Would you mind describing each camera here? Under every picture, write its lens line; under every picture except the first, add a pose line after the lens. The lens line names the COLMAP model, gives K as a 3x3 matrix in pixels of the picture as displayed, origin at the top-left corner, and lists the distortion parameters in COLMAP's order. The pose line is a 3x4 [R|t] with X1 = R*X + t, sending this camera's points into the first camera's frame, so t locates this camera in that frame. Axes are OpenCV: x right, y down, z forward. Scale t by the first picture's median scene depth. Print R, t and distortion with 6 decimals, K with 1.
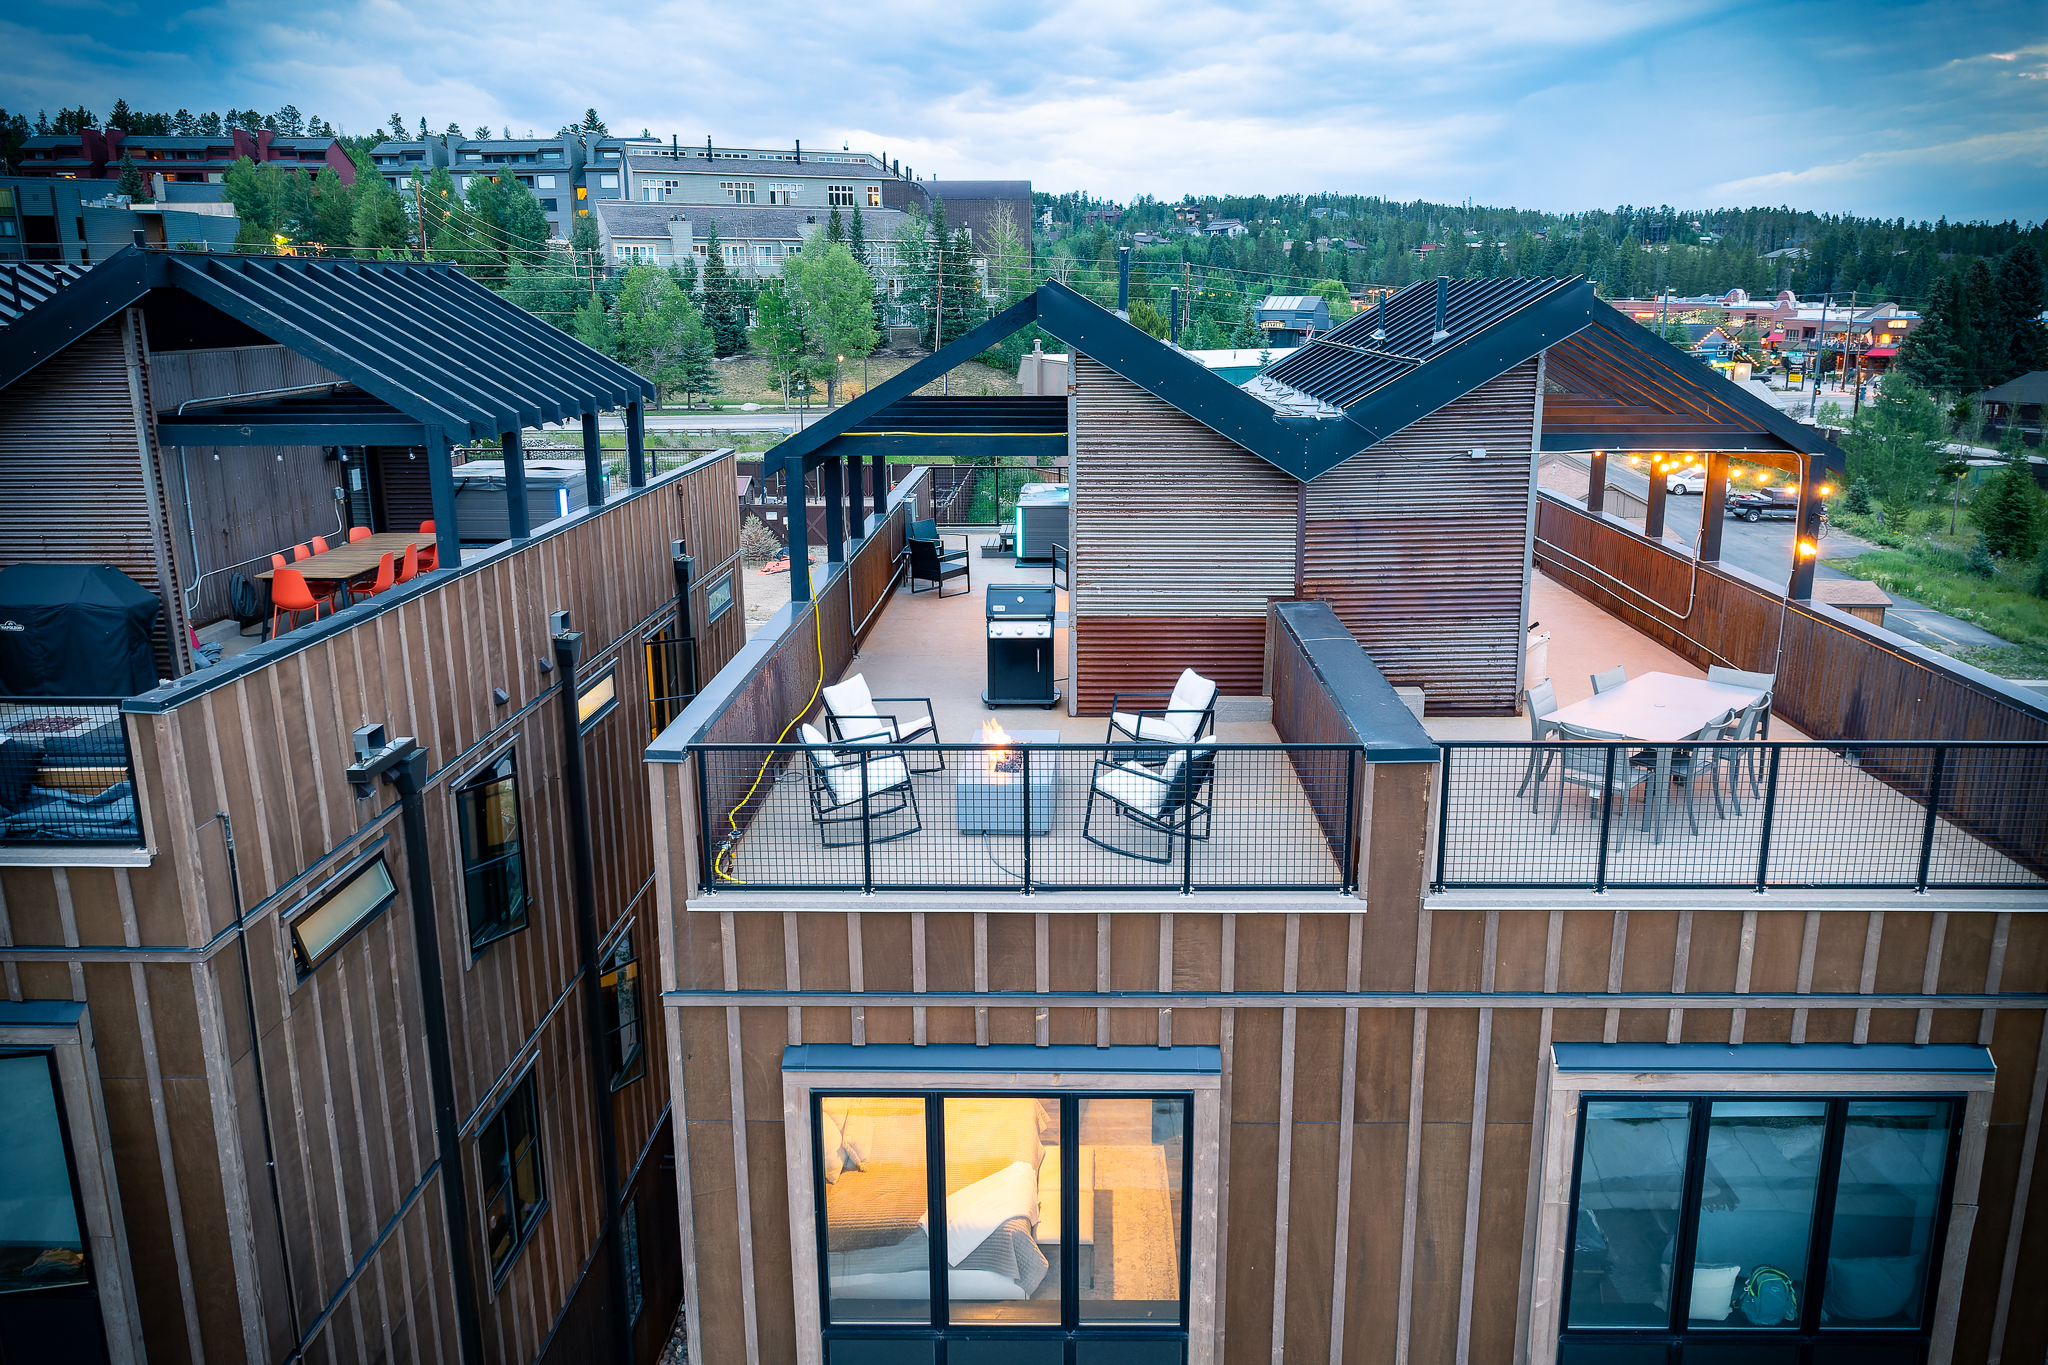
lens RADIAL K [[1465.9, 0, 1061.3], [0, 1465.9, 688.9], [0, 0, 1]] dist [-0.009427, 0.007509]
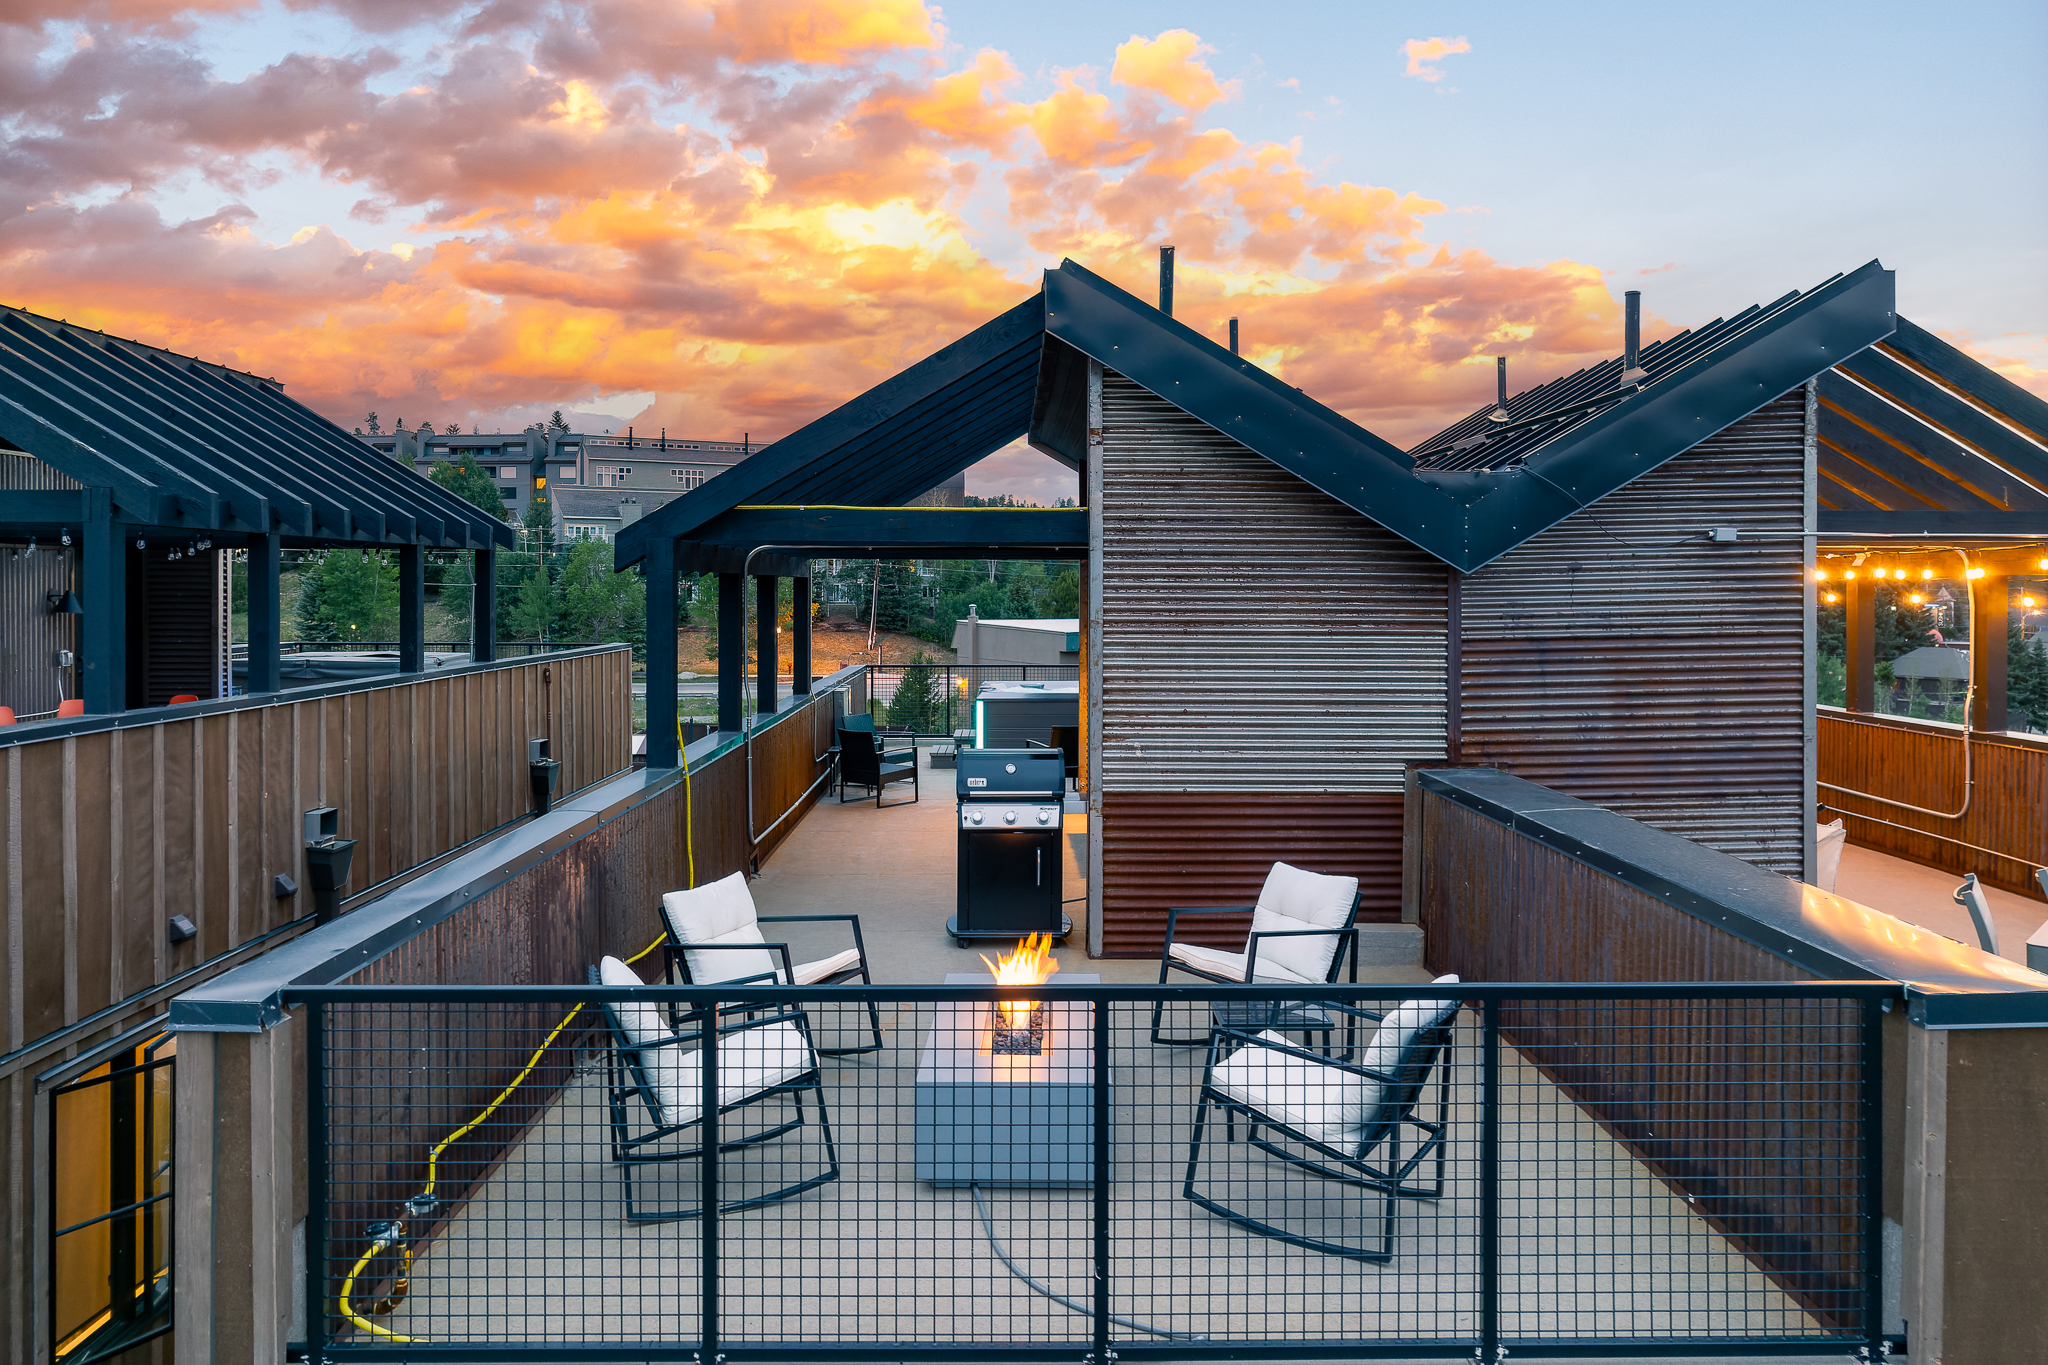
lens RADIAL K [[1397.6, 0, 1020.5], [0, 1397.6, 613.7], [0, 0, 1]] dist [-0.005303, -0.004167]
pose [[0.999712, 0.004271, 0.023598, -0.046970], [0.001614, 0.969806, -0.243874, 0.026467], [-0.023927, 0.243842, 0.969520, 0.487690]]
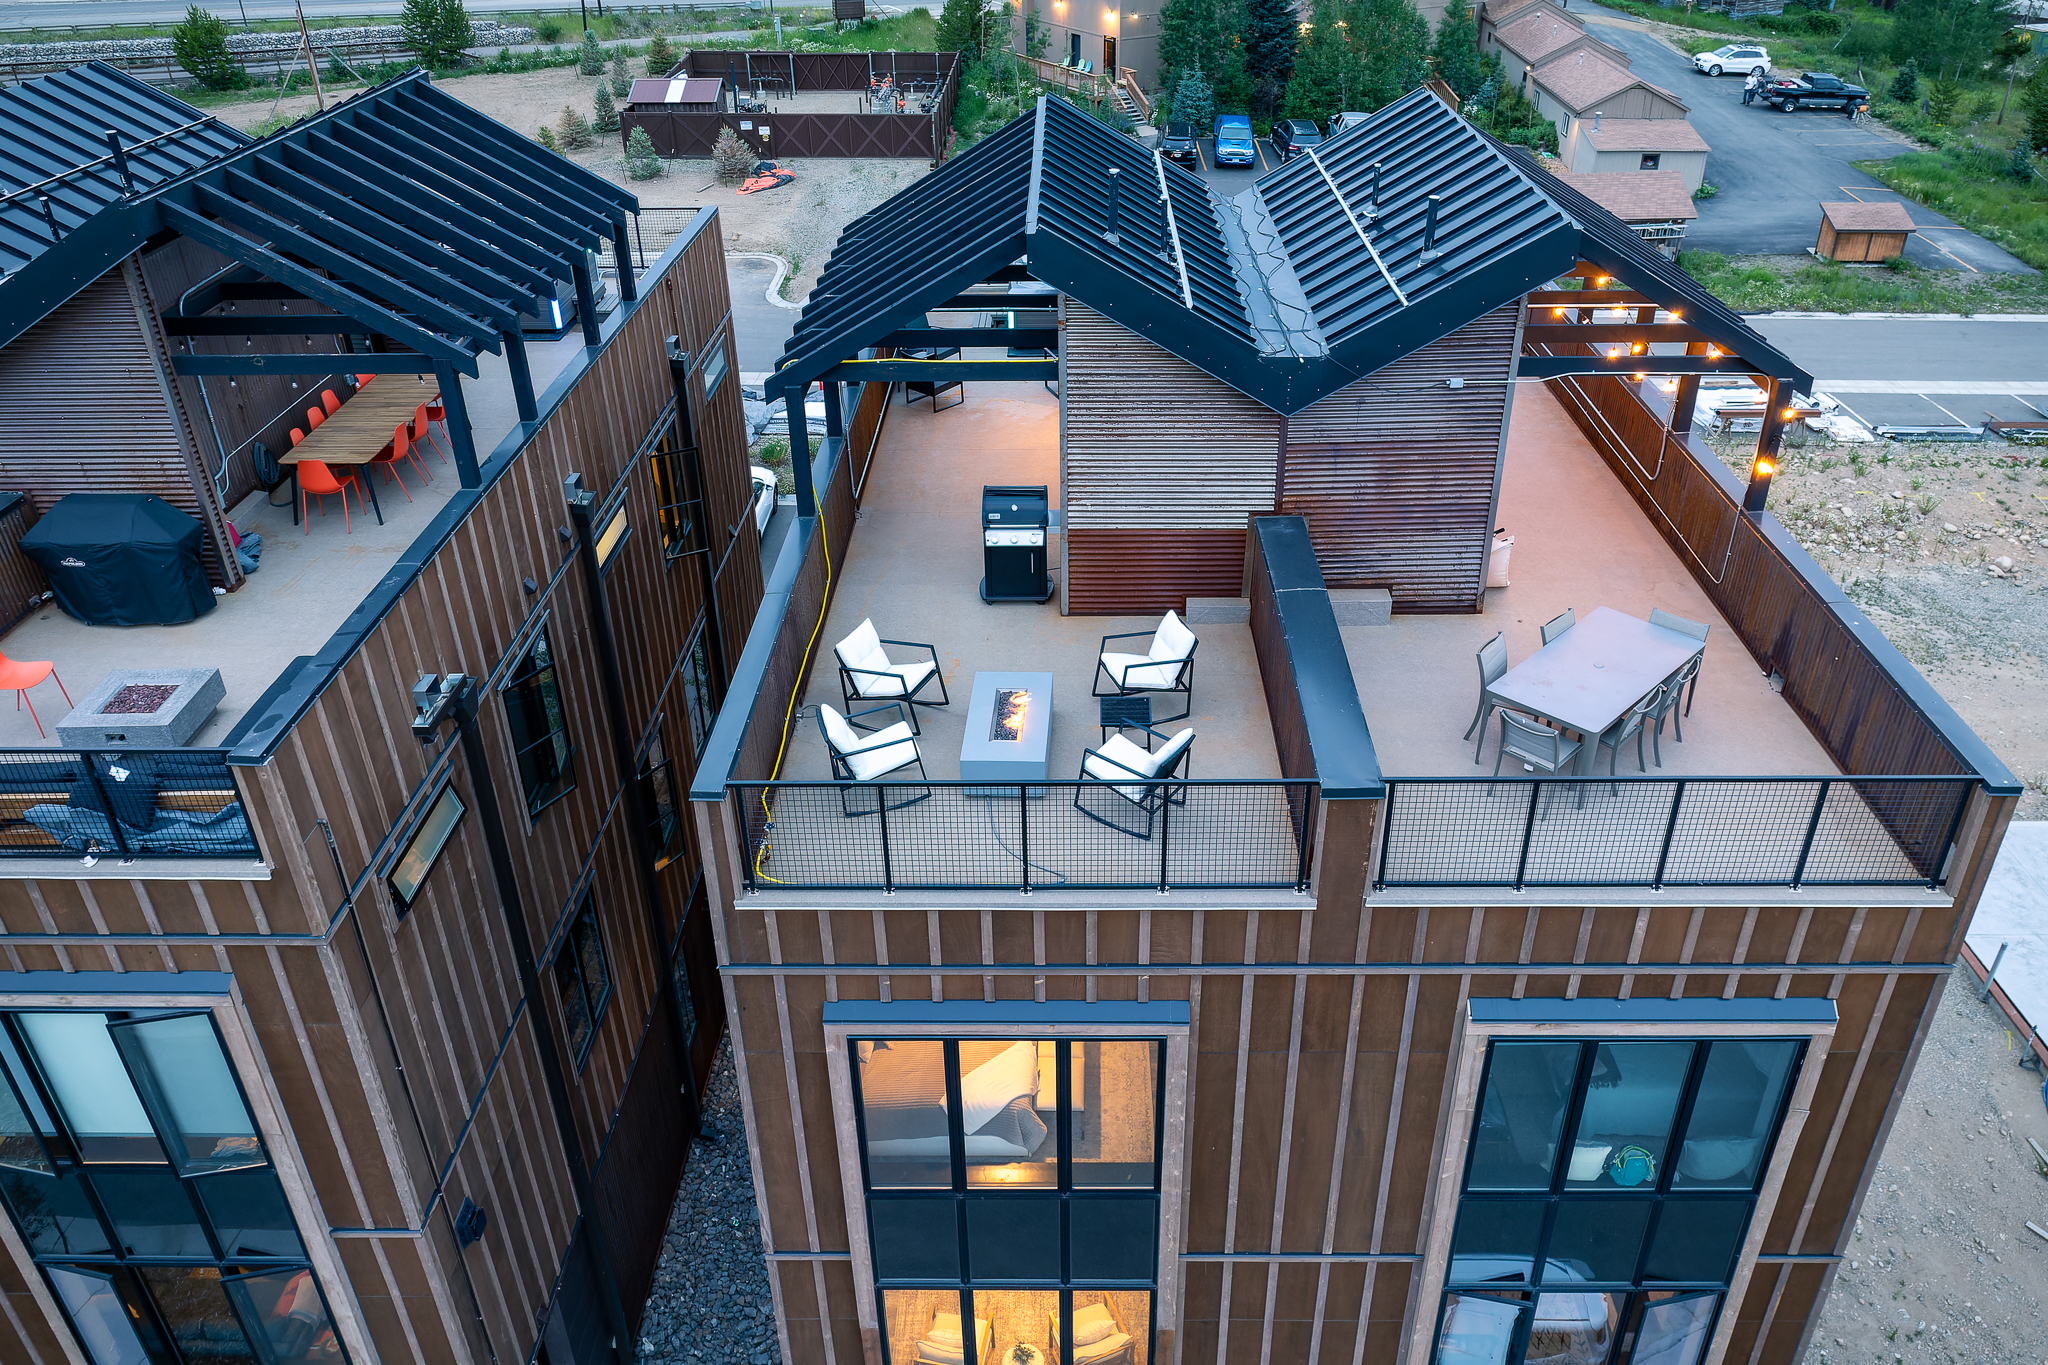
lens RADIAL K [[1471.5, 0, 1052.5], [0, 1471.5, 675.4], [0, 0, 1]] dist [-0.005689, -0.000019]
pose [[0.999967, -0.007221, -0.003590, 0.002800], [0.007946, 0.958226, 0.285903, -0.305020], [0.001375, -0.285922, 0.958252, -0.060543]]
